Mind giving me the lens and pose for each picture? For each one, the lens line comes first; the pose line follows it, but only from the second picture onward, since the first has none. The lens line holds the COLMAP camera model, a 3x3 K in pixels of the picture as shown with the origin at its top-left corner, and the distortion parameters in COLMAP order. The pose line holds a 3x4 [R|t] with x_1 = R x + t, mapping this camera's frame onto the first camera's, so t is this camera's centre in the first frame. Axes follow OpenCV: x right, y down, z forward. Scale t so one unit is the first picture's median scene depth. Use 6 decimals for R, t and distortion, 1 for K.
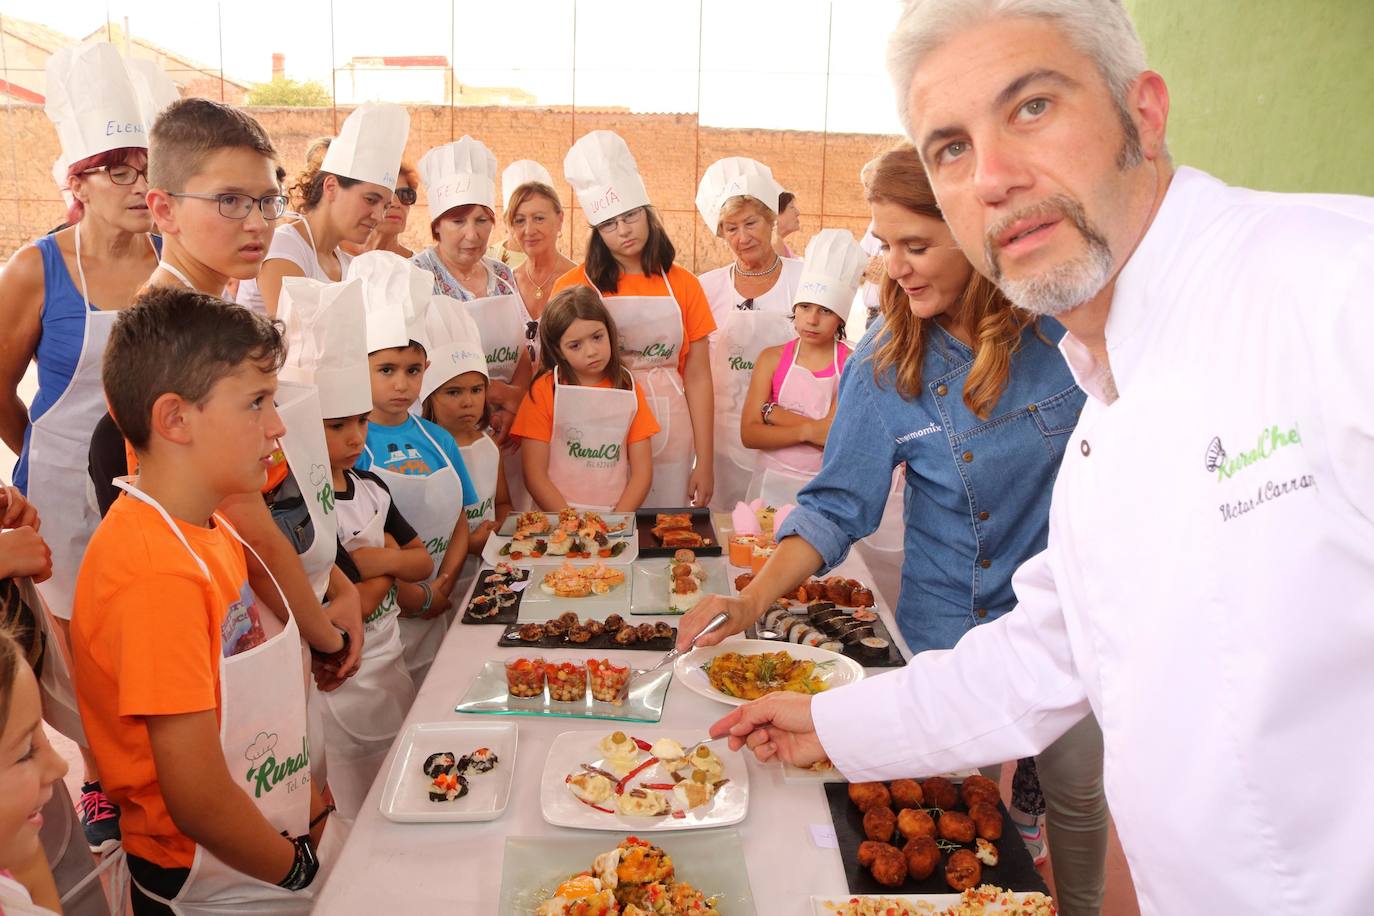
lens RADIAL K [[1139.3, 0, 685.2], [0, 1139.3, 476.7], [0, 0, 1]] dist [-0.181992, 0.157056]
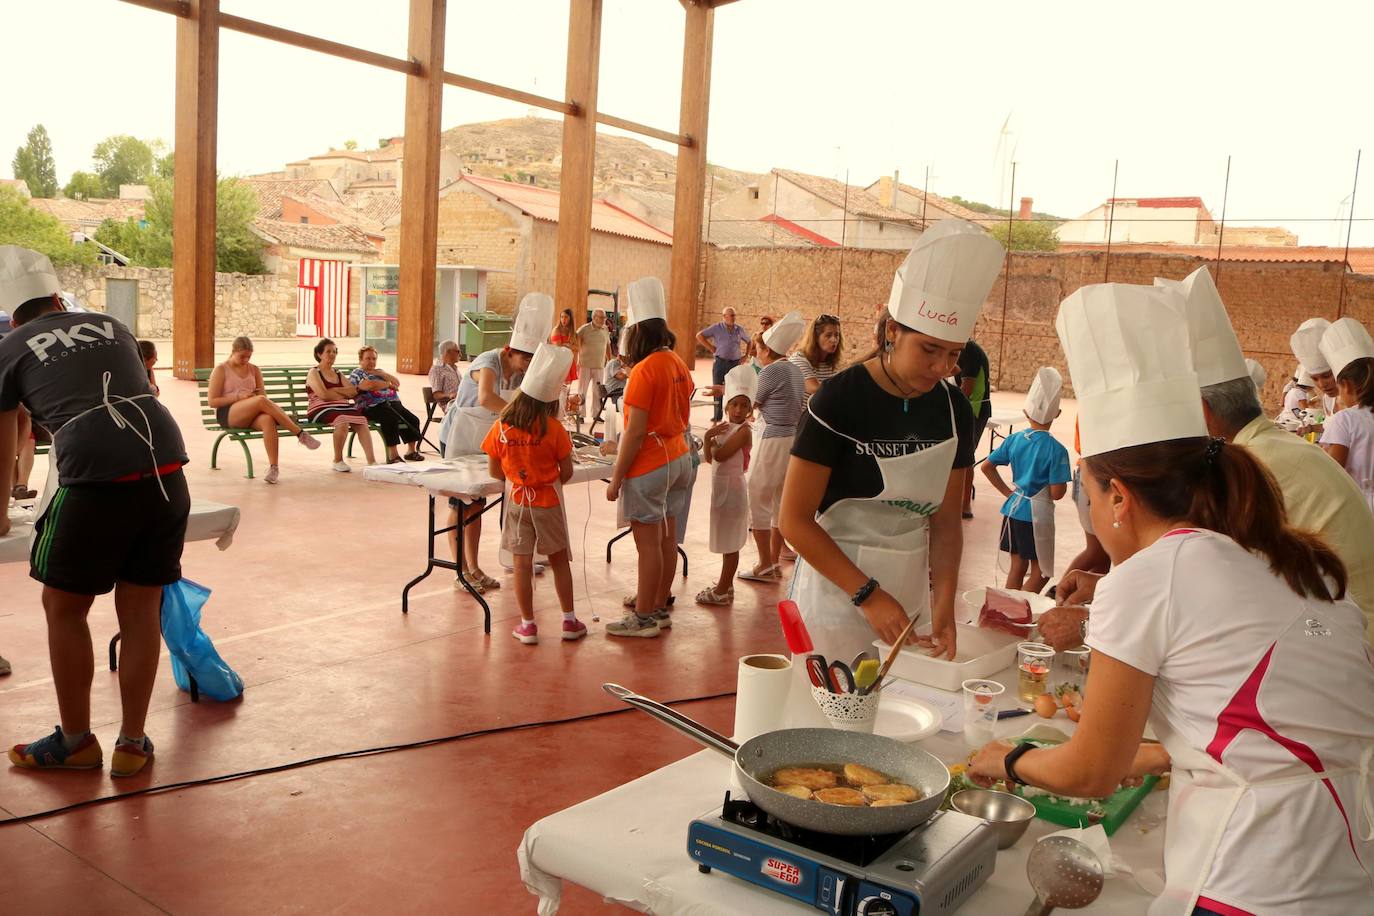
lens RADIAL K [[1175.3, 0, 672.2], [0, 1175.3, 506.1], [0, 0, 1]] dist [-0.194398, 0.185449]
pose [[0.767040, 0.118442, -0.630572, 2.236622], [-0.176626, 0.983819, -0.030057, 0.338132], [0.616809, 0.134430, 0.775548, -1.409878]]
